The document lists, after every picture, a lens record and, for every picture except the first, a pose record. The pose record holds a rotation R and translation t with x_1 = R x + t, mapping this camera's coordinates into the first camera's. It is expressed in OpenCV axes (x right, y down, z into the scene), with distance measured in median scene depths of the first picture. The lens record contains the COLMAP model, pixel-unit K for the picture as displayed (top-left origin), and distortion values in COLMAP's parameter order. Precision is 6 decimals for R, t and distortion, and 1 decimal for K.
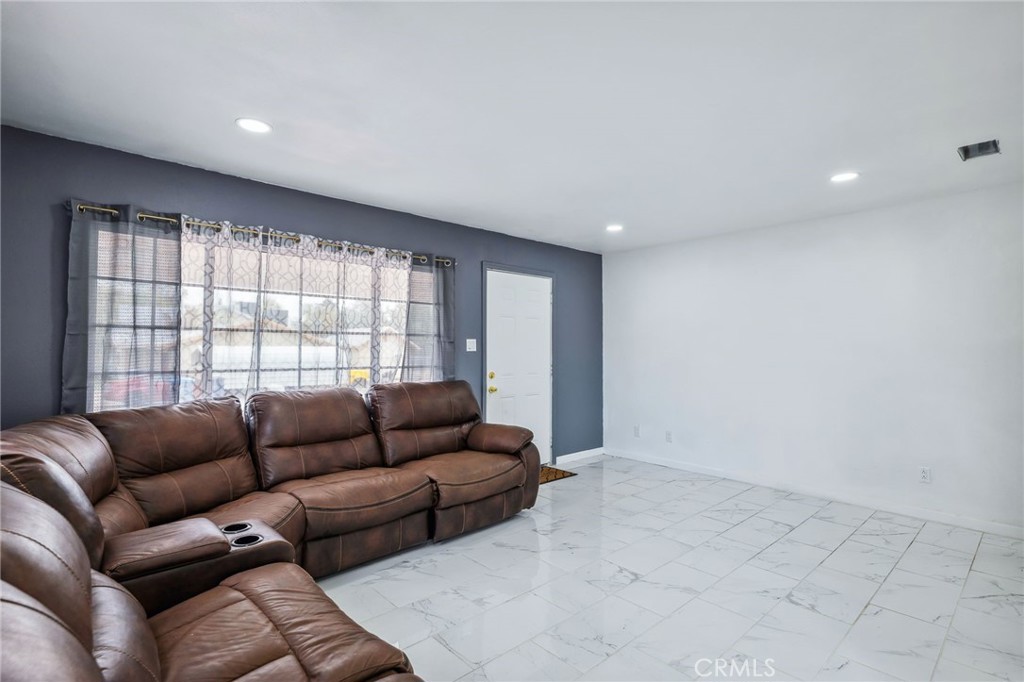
lens RADIAL K [[482.0, 0, 509.9], [0, 482.0, 347.6], [0, 0, 1]] dist [-0.000206, 0.000656]
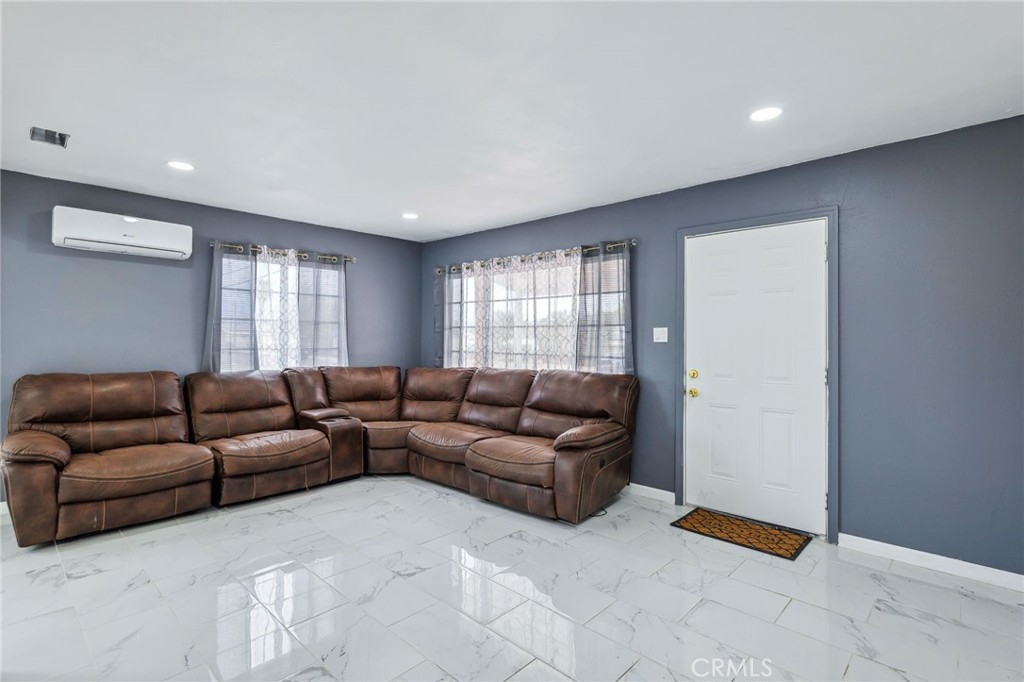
lens RADIAL K [[488.1, 0, 513.4], [0, 488.1, 340.3], [0, 0, 1]] dist [0.000255, 0.000563]
pose [[0.086630, -0.000110, -0.996241, 0.919512], [-0.004508, 0.999990, -0.000502, 0.007639], [0.996230, 0.004535, 0.086629, 0.834671]]
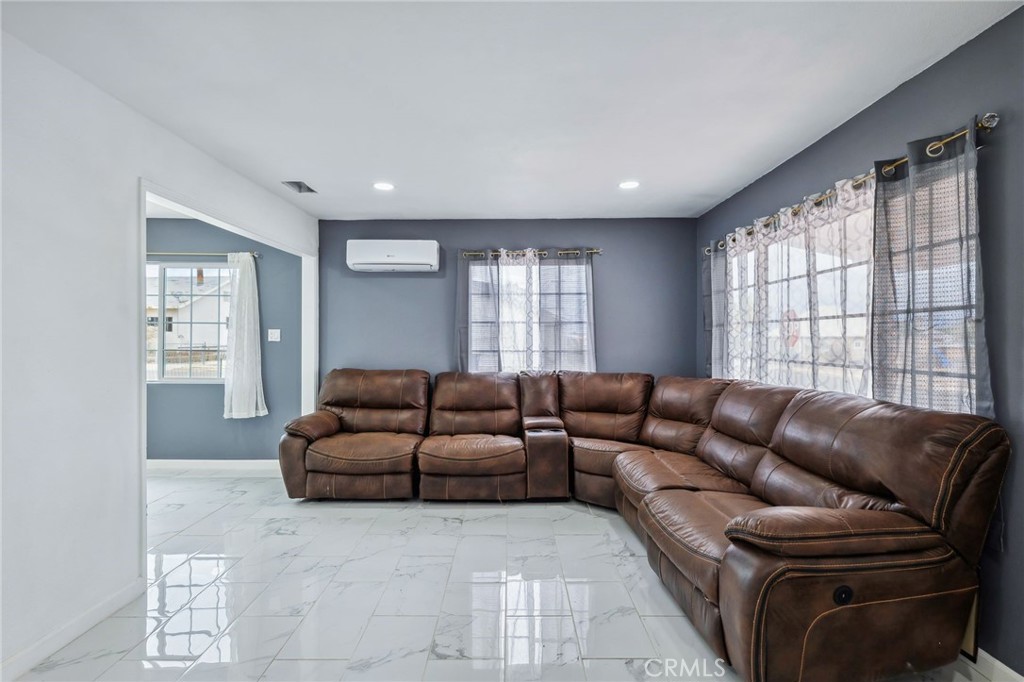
lens RADIAL K [[488.1, 0, 513.4], [0, 488.1, 340.3], [0, 0, 1]] dist [0.000255, 0.000563]
pose [[-0.668201, -0.001831, -0.743978, 0.539766], [0.000164, 0.999997, -0.002609, 0.007588], [0.743980, -0.001865, -0.668199, 1.166428]]
